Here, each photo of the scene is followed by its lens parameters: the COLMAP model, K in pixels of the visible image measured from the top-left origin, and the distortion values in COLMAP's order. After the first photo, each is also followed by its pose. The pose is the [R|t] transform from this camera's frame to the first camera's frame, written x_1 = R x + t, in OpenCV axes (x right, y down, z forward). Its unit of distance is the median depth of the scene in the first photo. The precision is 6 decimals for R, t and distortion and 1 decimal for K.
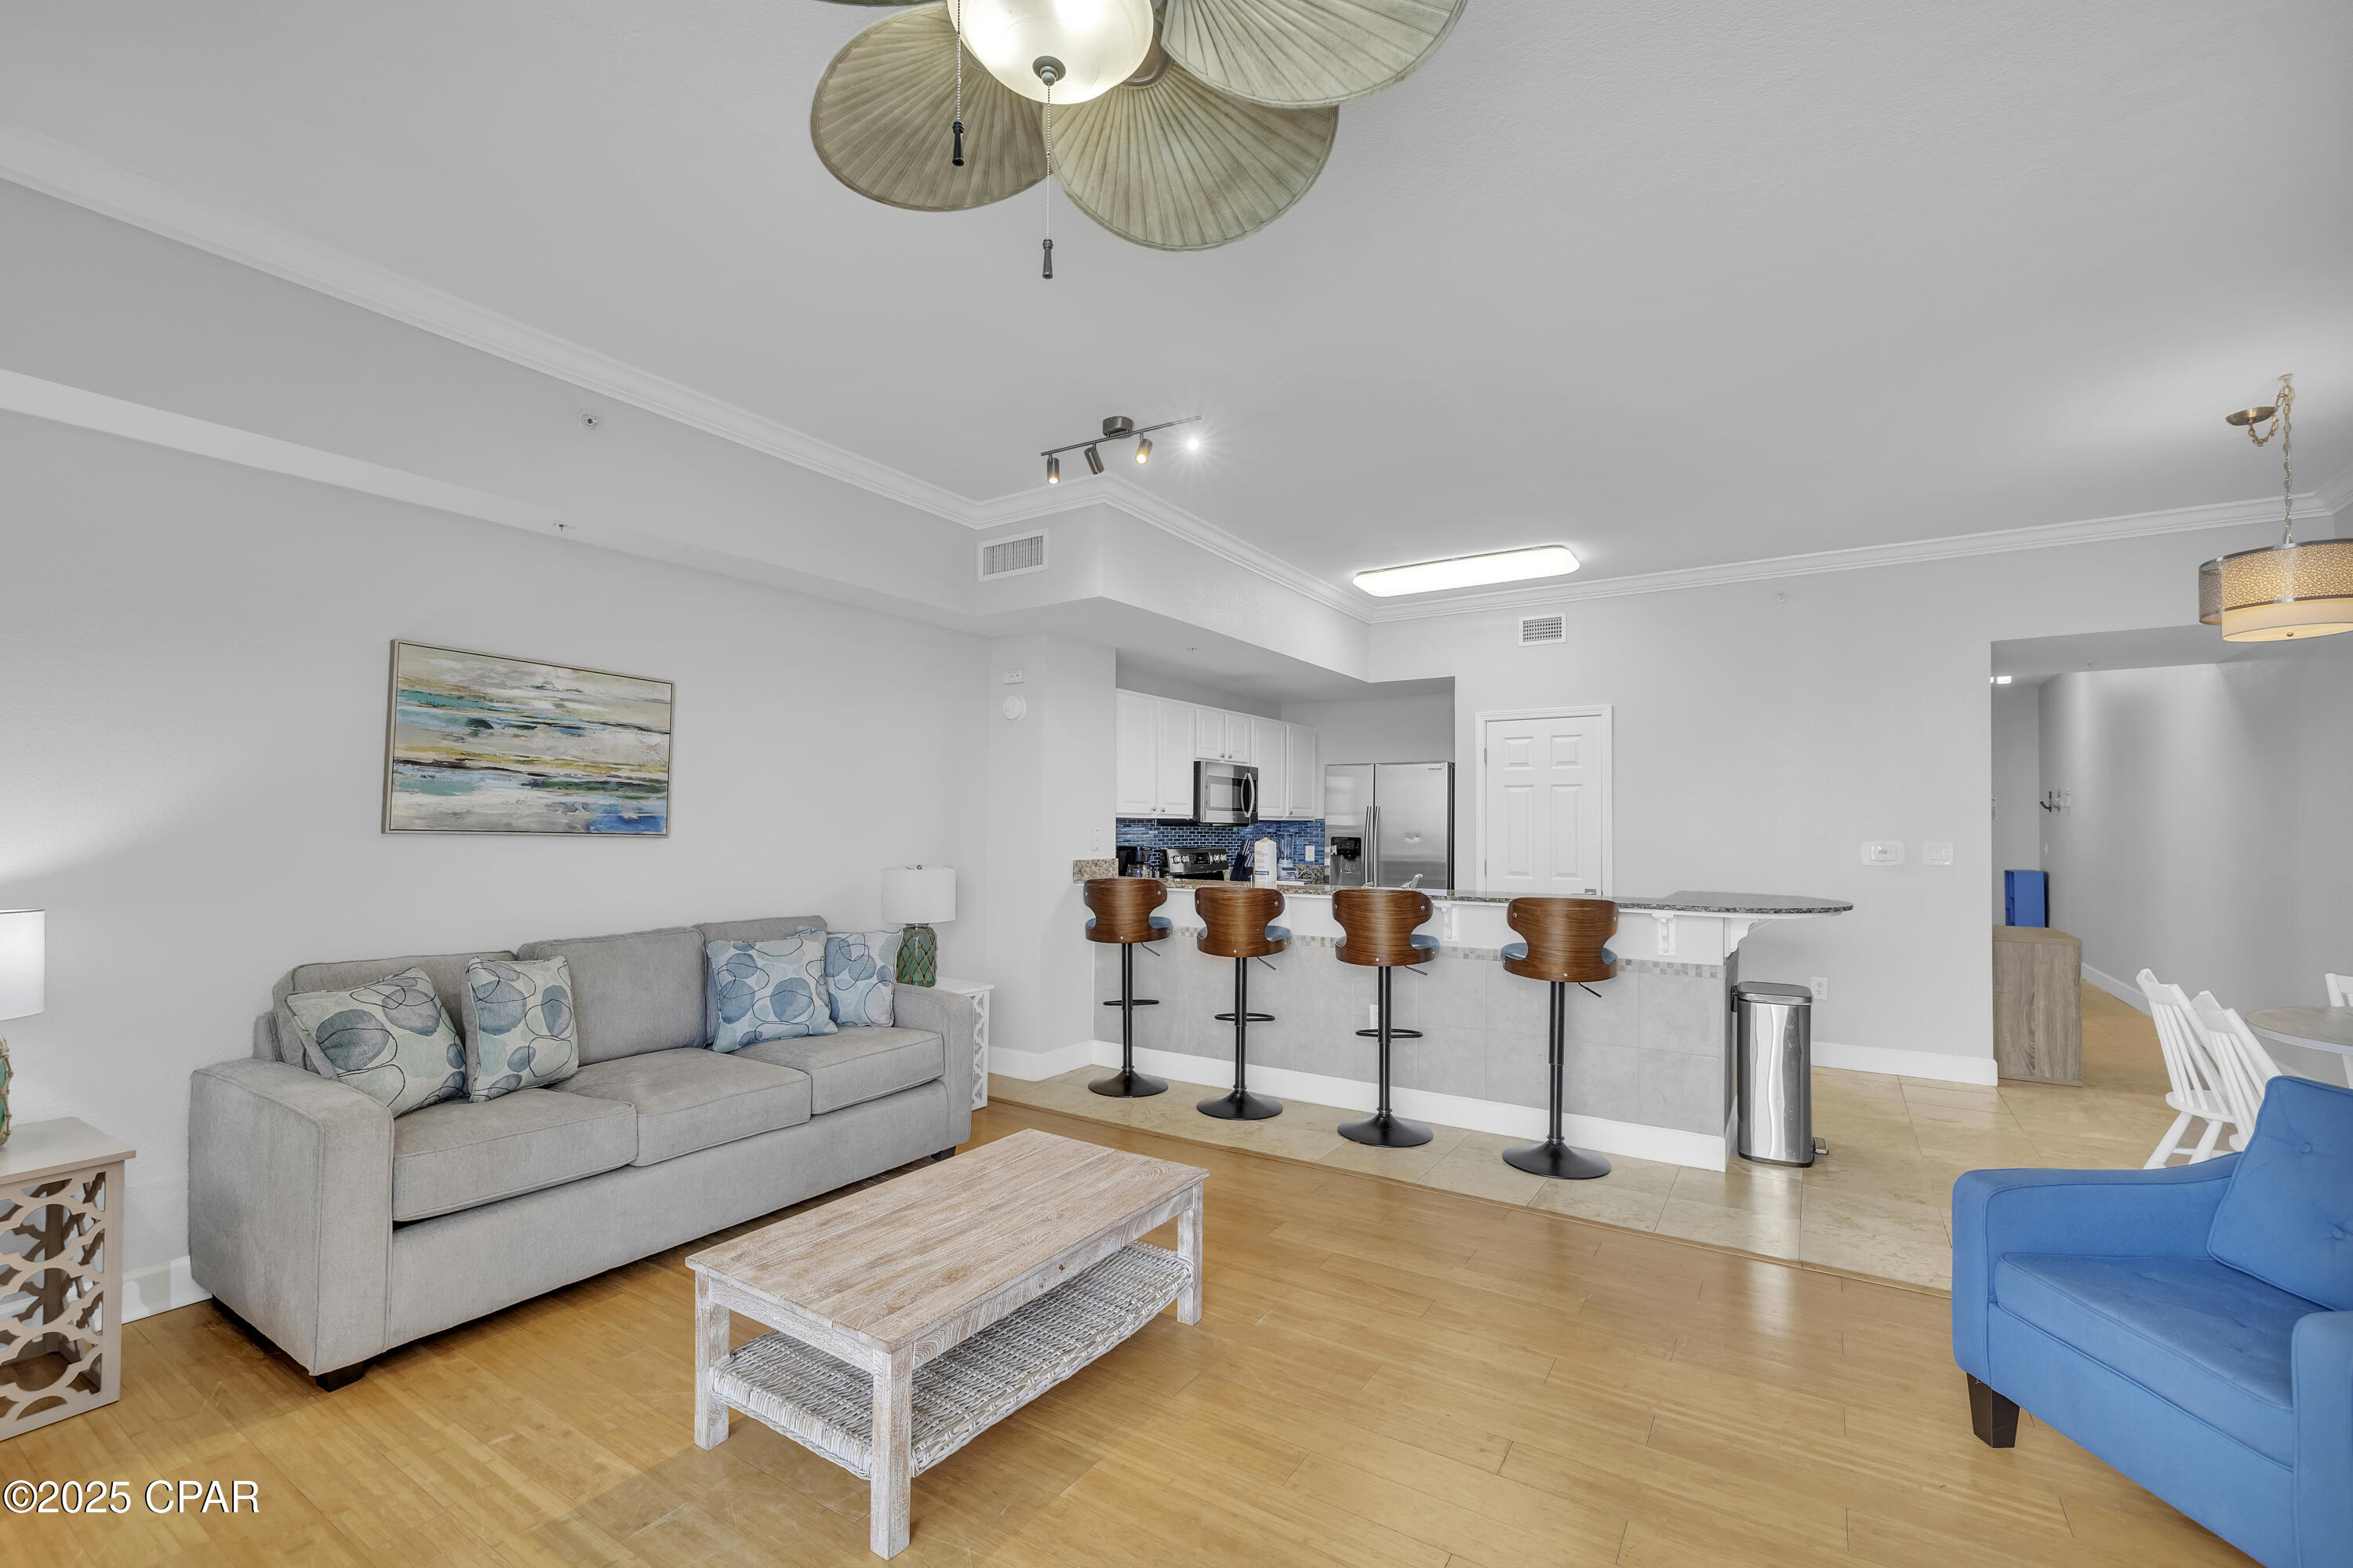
lens RADIAL K [[1001.8, 0, 1174.5], [0, 1001.8, 812.4], [0, 0, 1]] dist [-0.001581, 0.000187]
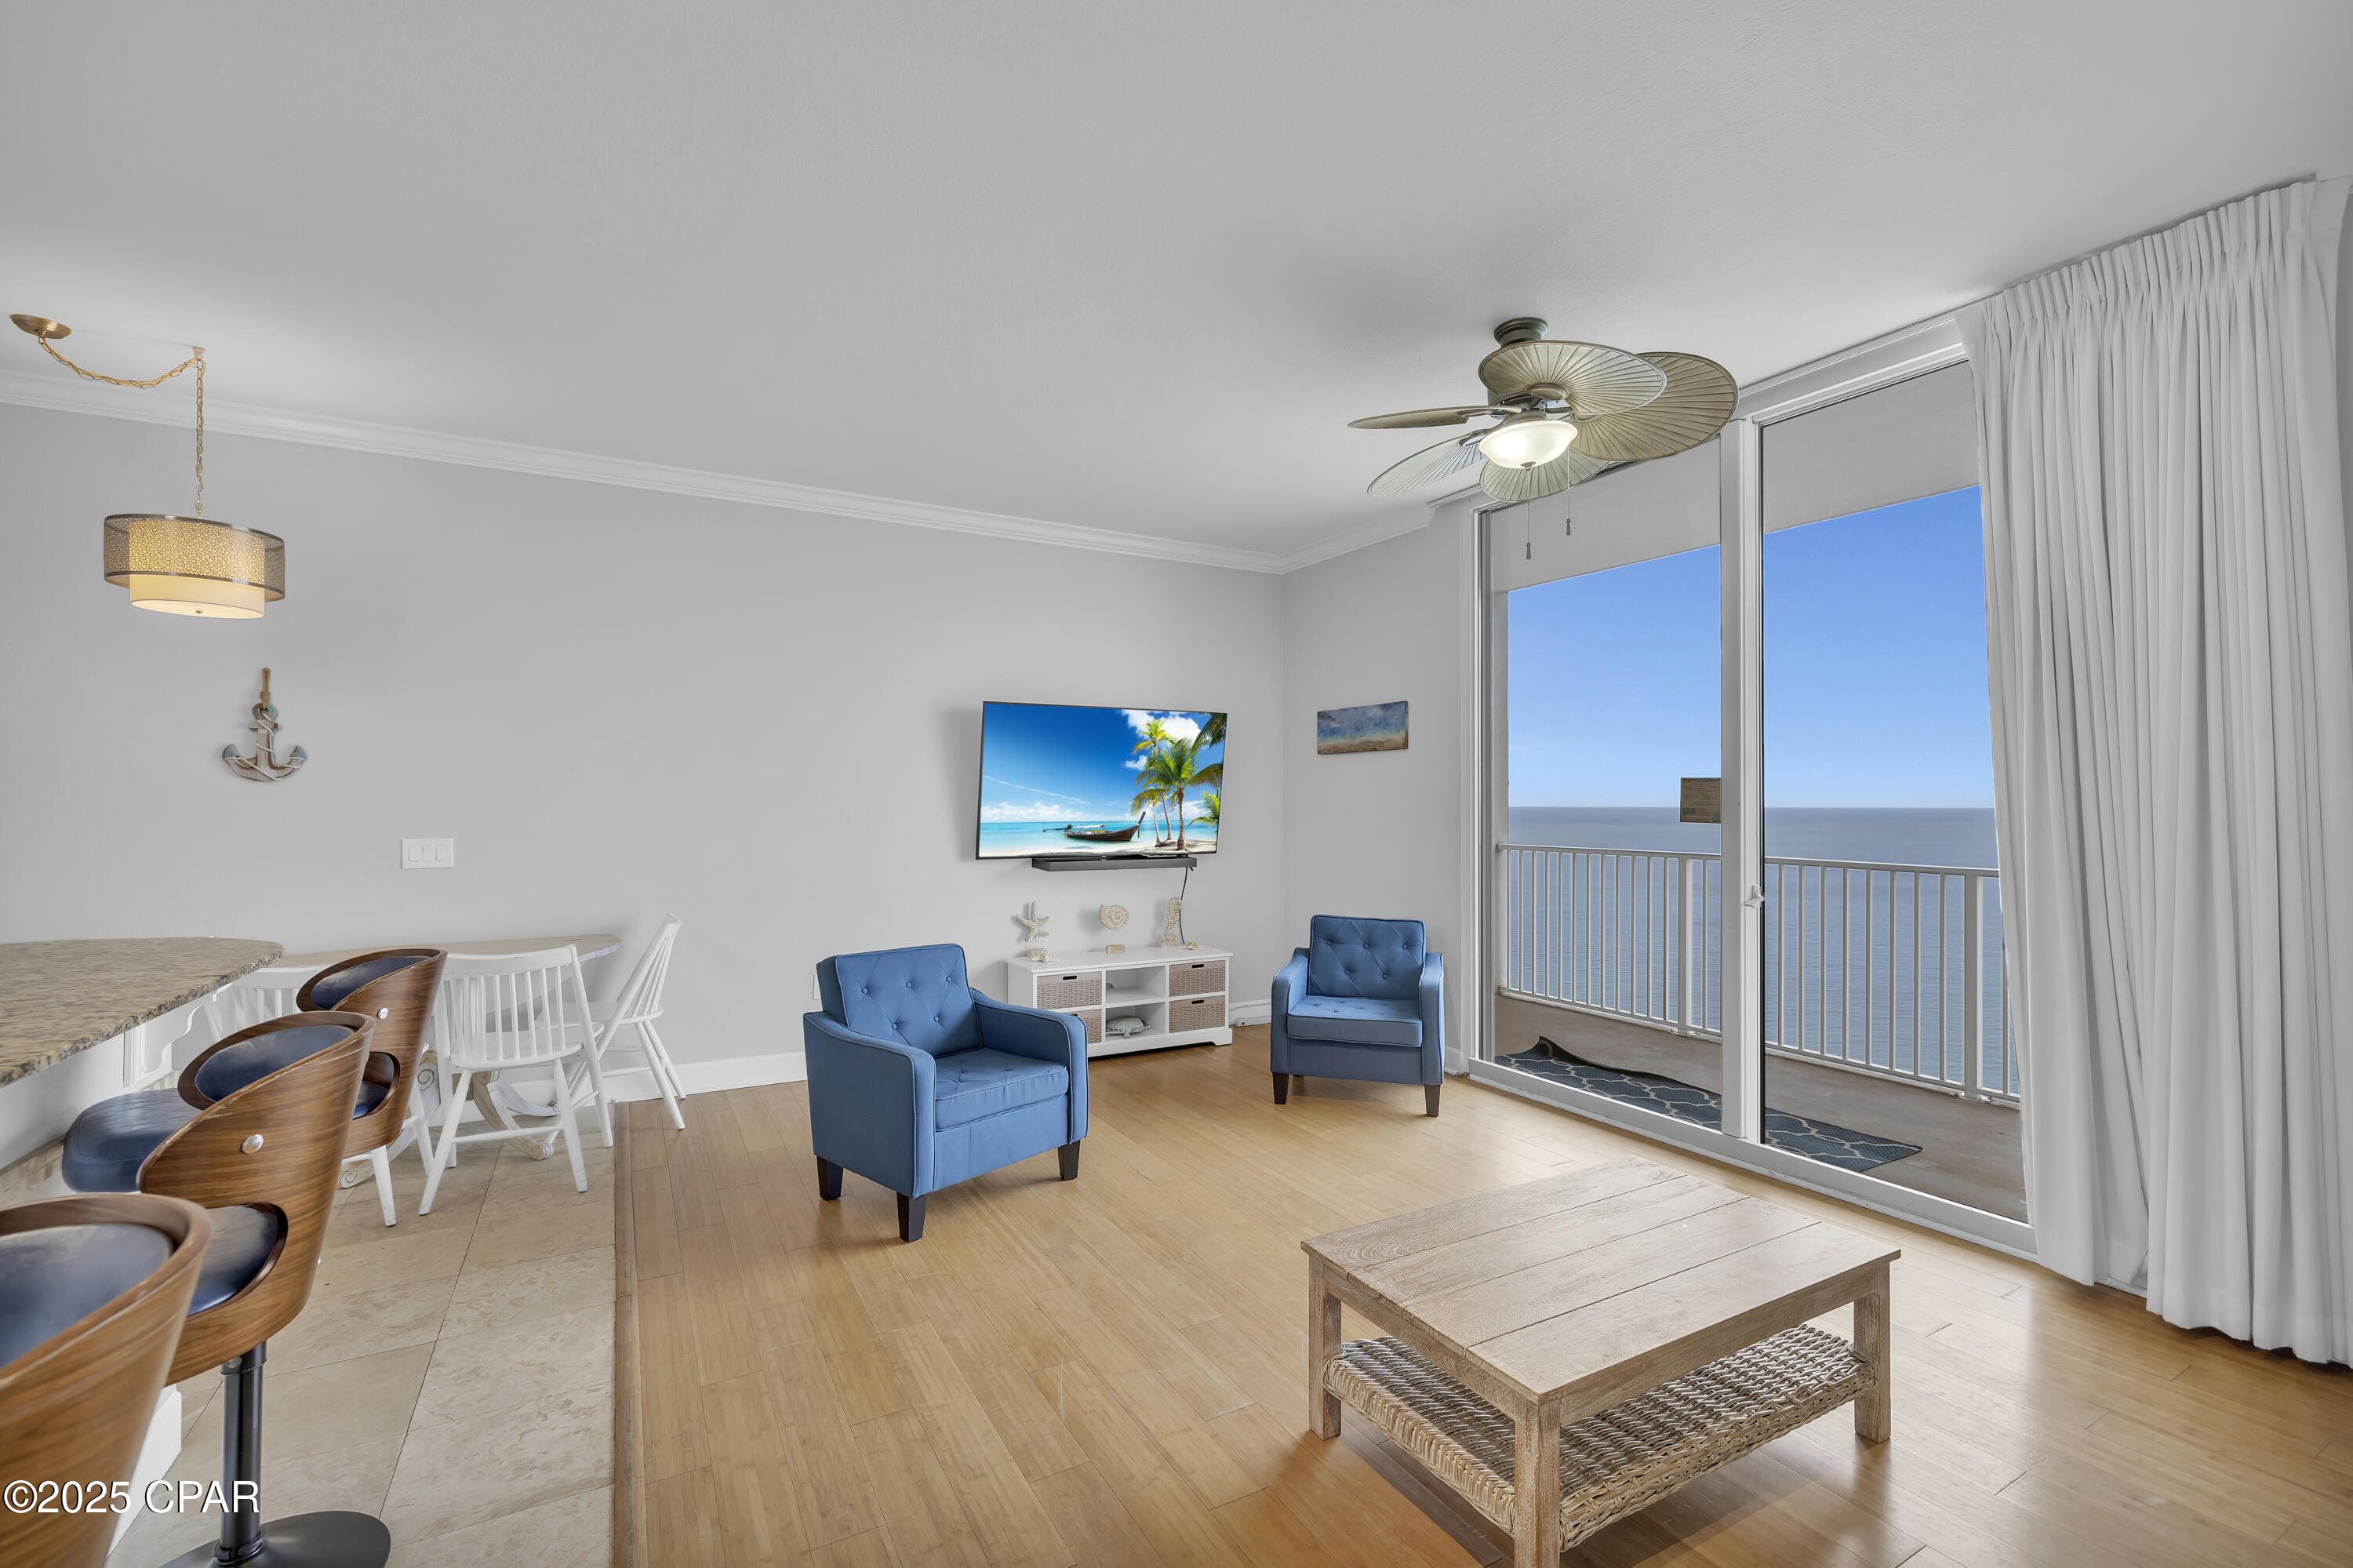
lens RADIAL K [[995.9, 0, 1172.0], [0, 995.9, 800.2], [0, 0, 1]] dist [0.001072, 0.000087]
pose [[-0.882086, -0.003708, 0.471074, -0.186126], [-0.010417, 0.999878, -0.011636, 0.009931], [-0.470973, -0.015171, -0.882017, 1.315700]]
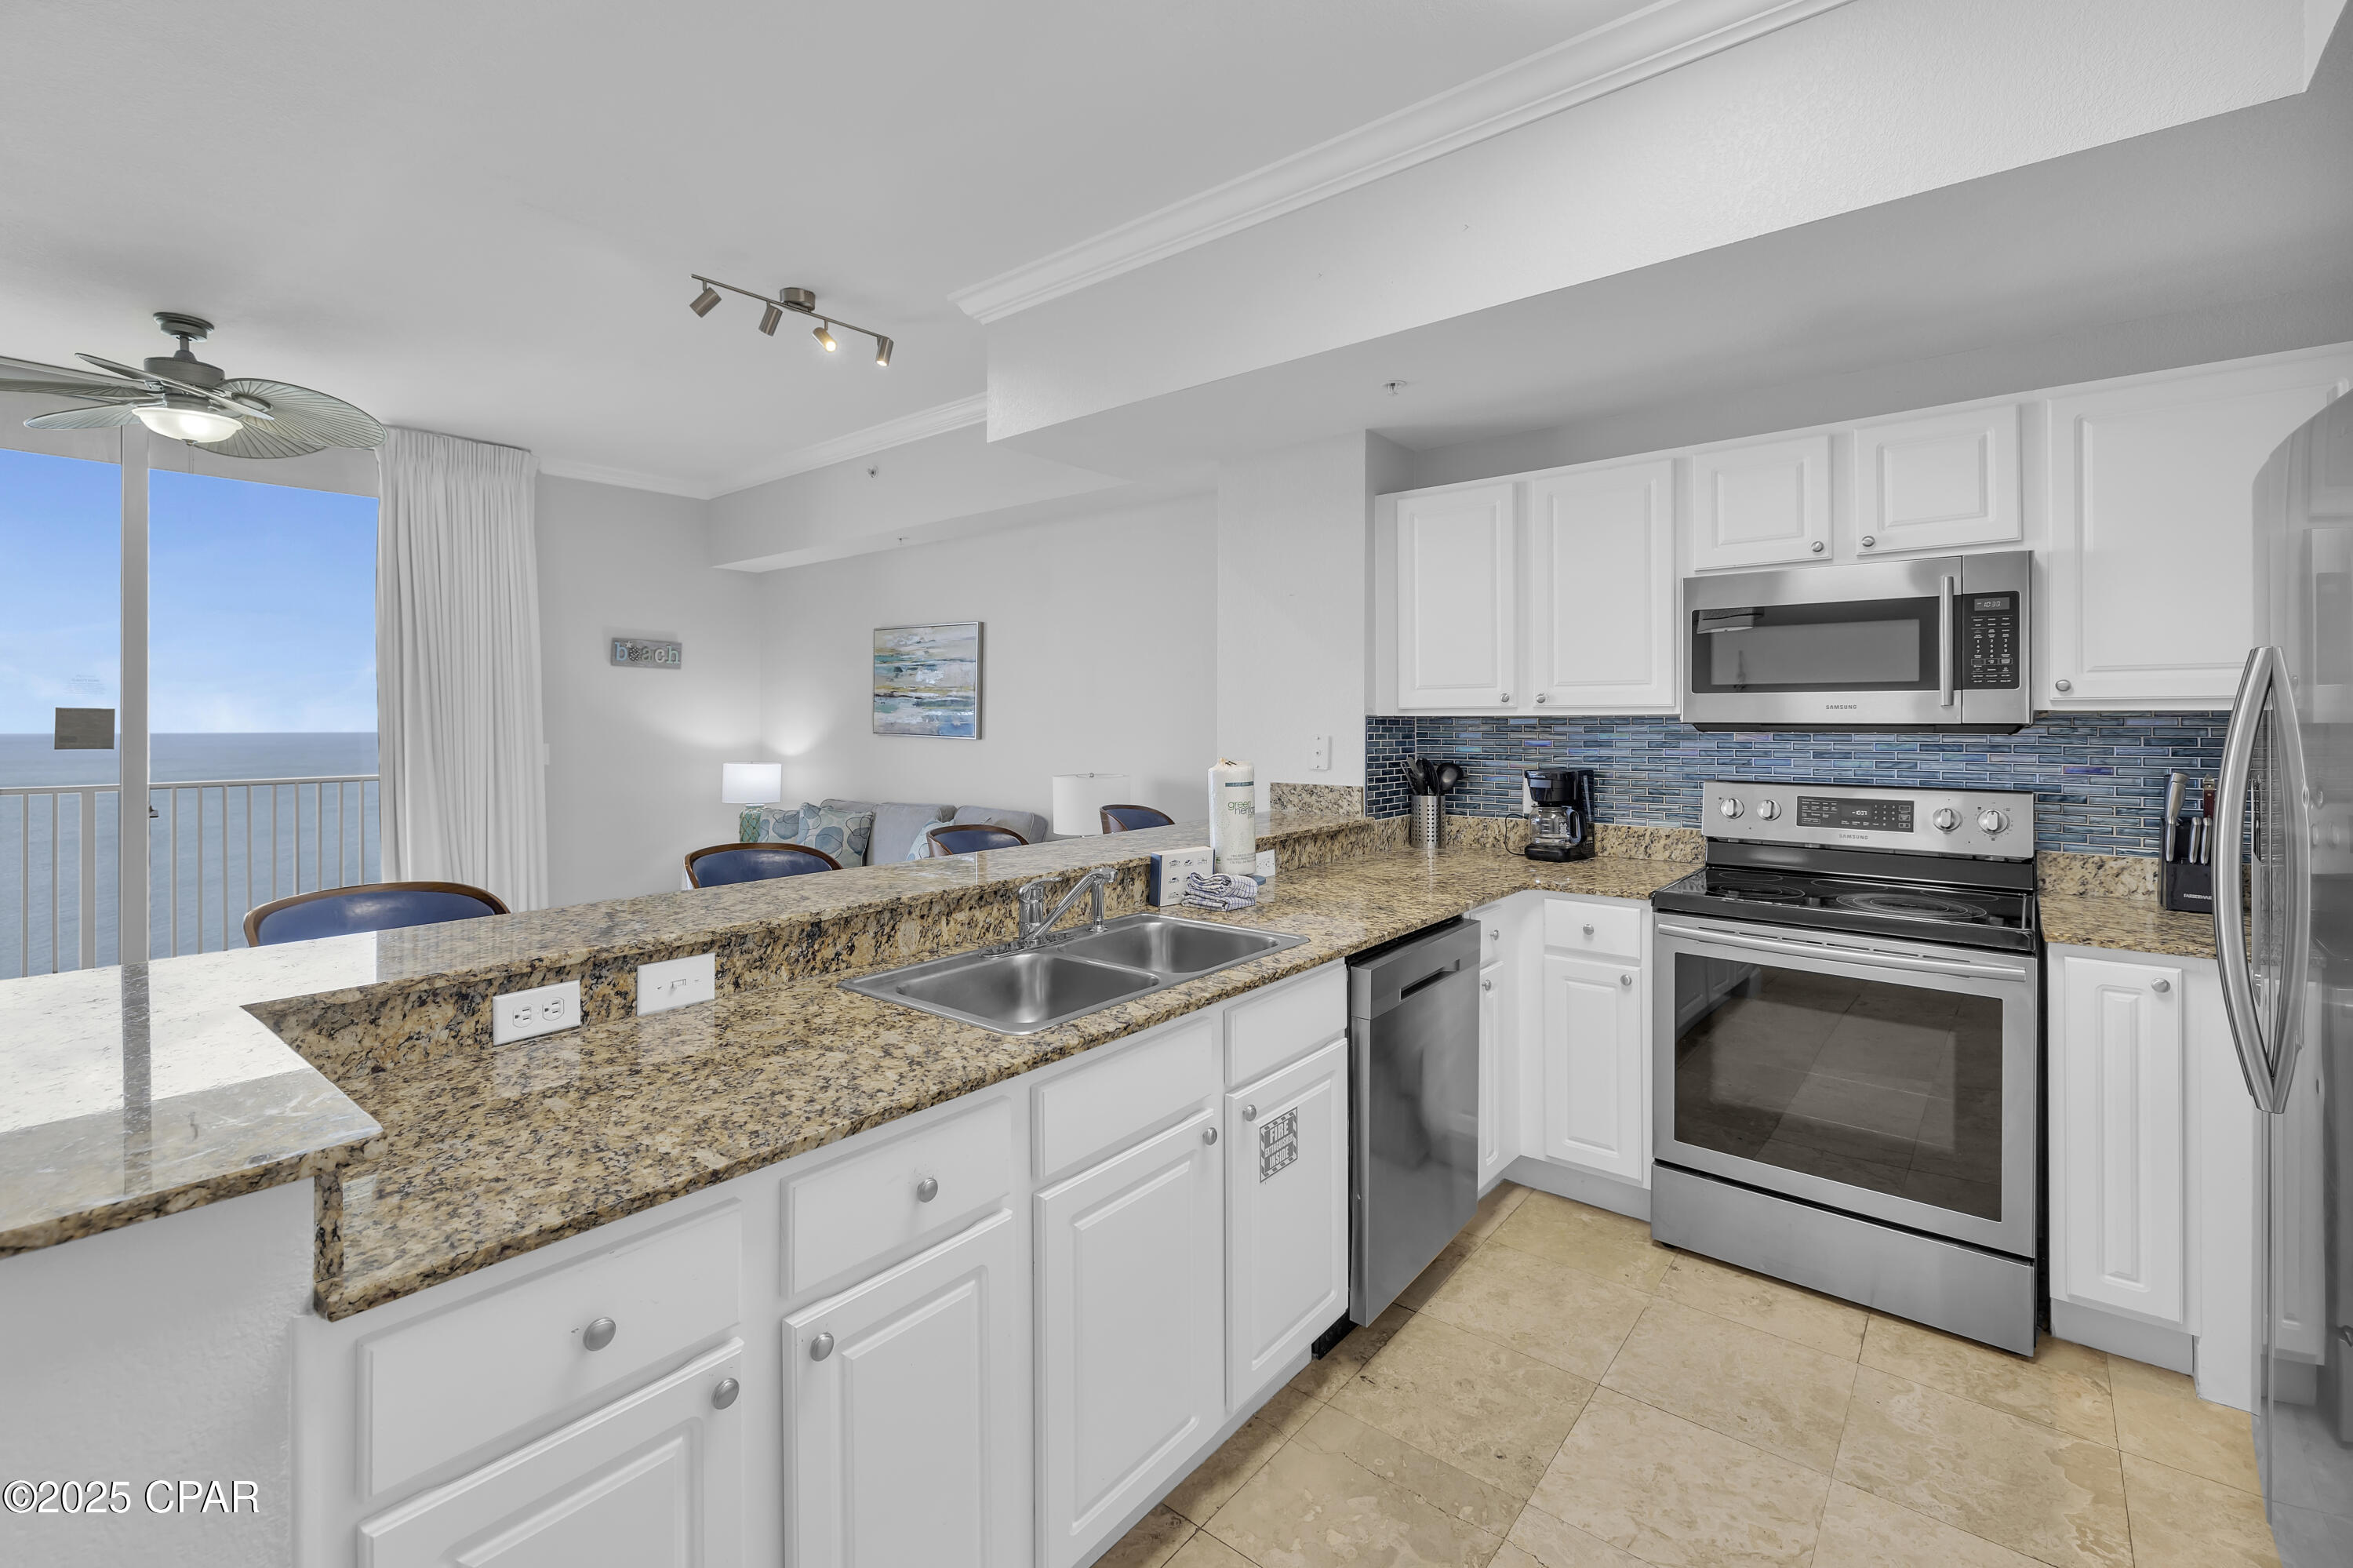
lens RADIAL K [[1020.5, 0, 1175.4], [0, 1020.5, 716.8], [0, 0, 1]] dist [-0.001420, -0.000177]
pose [[-0.110656, -0.006682, -0.993836, 0.876558], [0.018621, 0.999788, -0.008795, 0.012868], [0.993684, -0.019480, -0.110508, 1.517153]]
